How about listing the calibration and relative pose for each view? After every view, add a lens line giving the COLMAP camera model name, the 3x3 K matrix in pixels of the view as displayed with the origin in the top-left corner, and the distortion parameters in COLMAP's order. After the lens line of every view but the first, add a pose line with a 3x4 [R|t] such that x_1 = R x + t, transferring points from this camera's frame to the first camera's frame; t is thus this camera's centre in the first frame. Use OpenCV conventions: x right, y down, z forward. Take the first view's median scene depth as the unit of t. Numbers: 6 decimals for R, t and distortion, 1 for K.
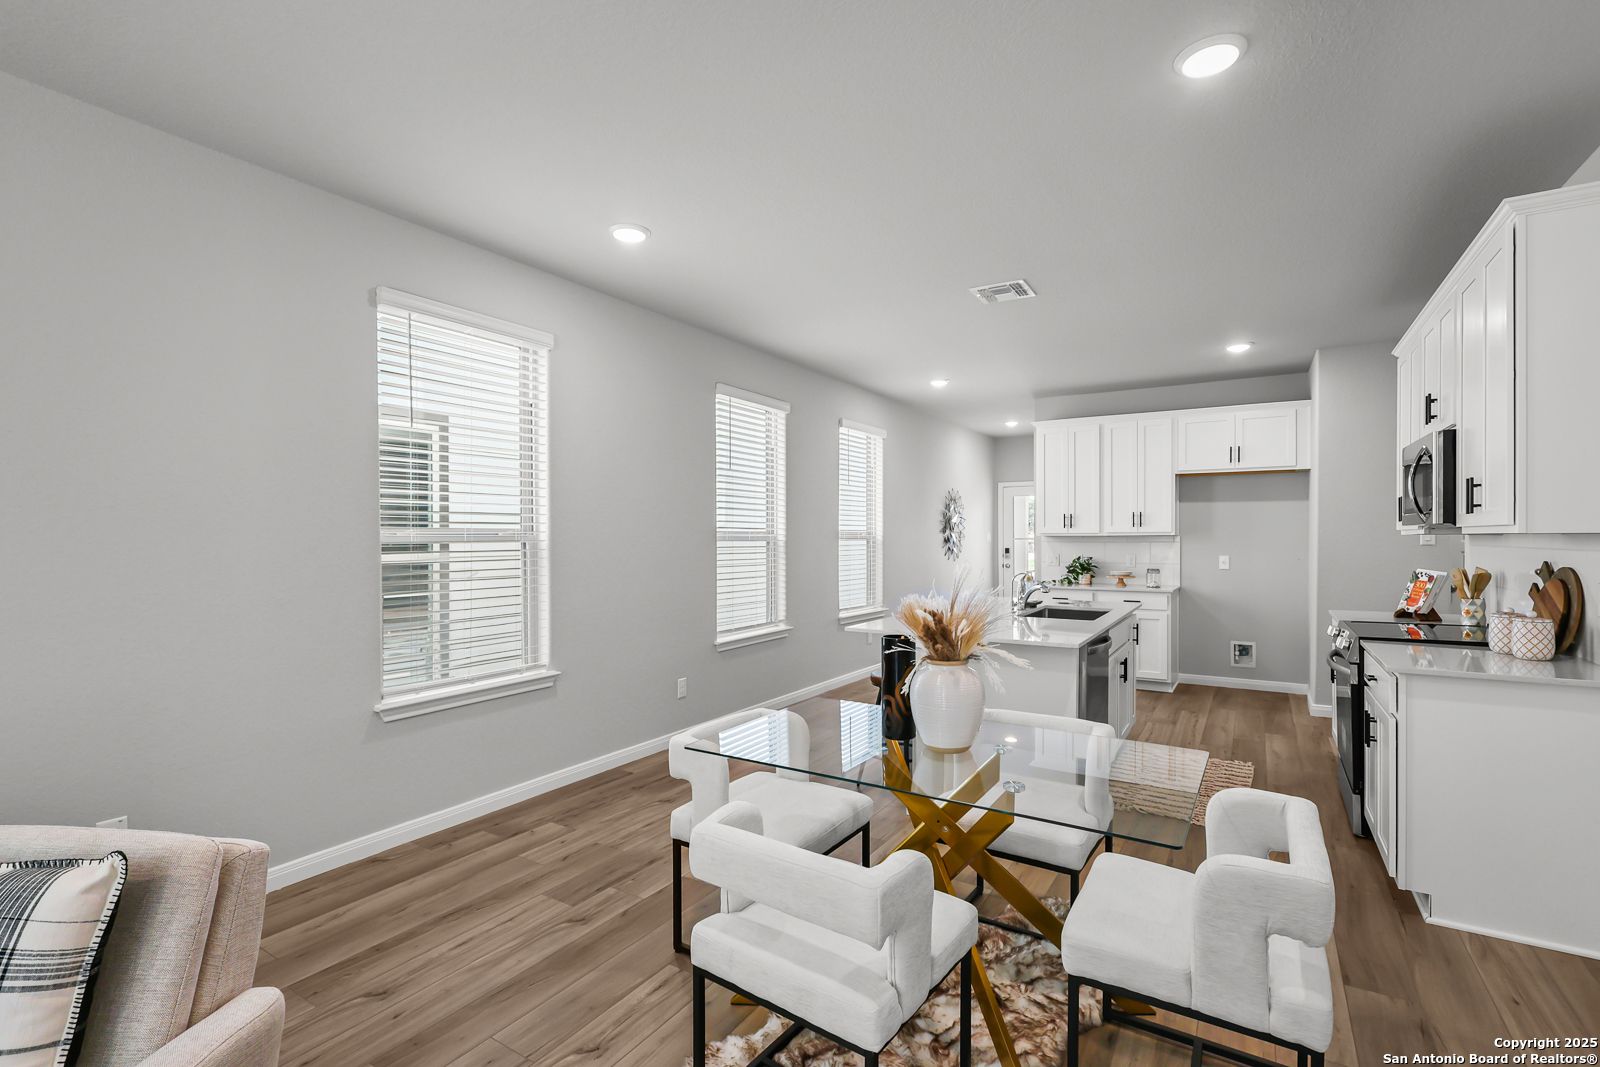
lens RADIAL K [[739.4, 0, 799.3], [0, 739.4, 541.9], [0, 0, 1]] dist [0.003622, -0.000109]
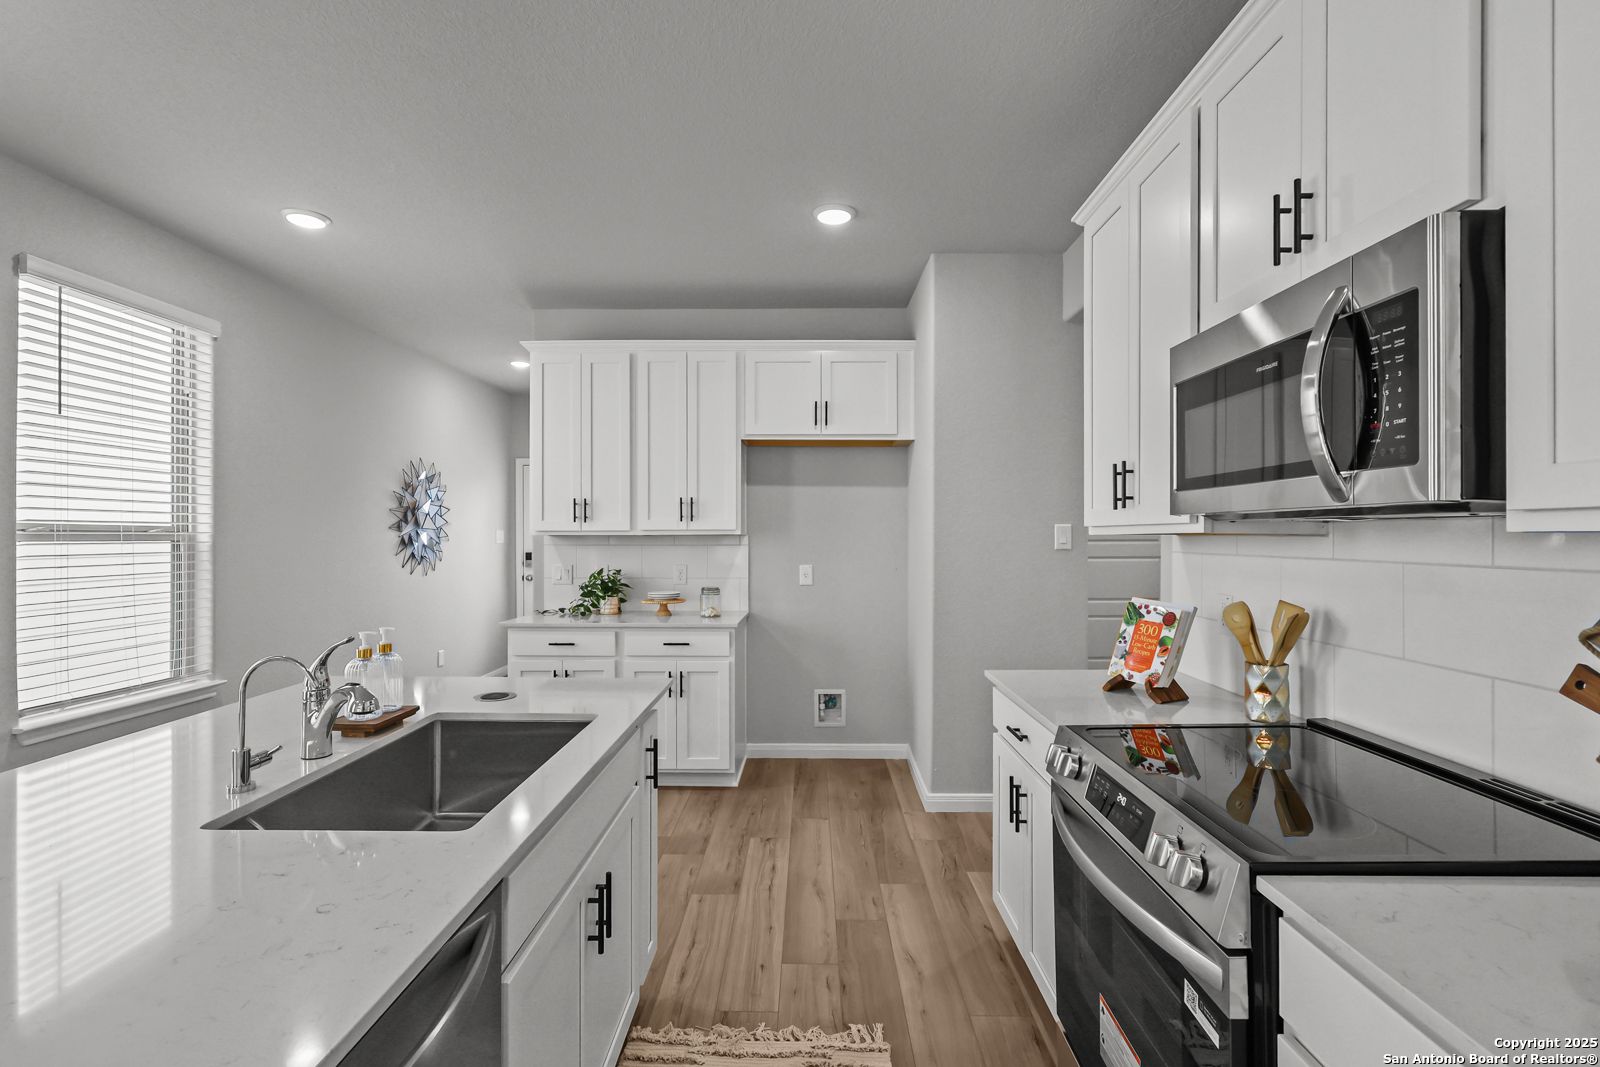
lens RADIAL K [[739.4, 0, 799.7], [0, 739.4, 534.8], [0, 0, 1]] dist [0.003622, -0.000109]
pose [[0.857868, 0.001594, 0.513868, 0.221074], [0.002557, 0.999970, -0.007371, -0.004014], [-0.513864, 0.007637, 0.857837, 0.422251]]
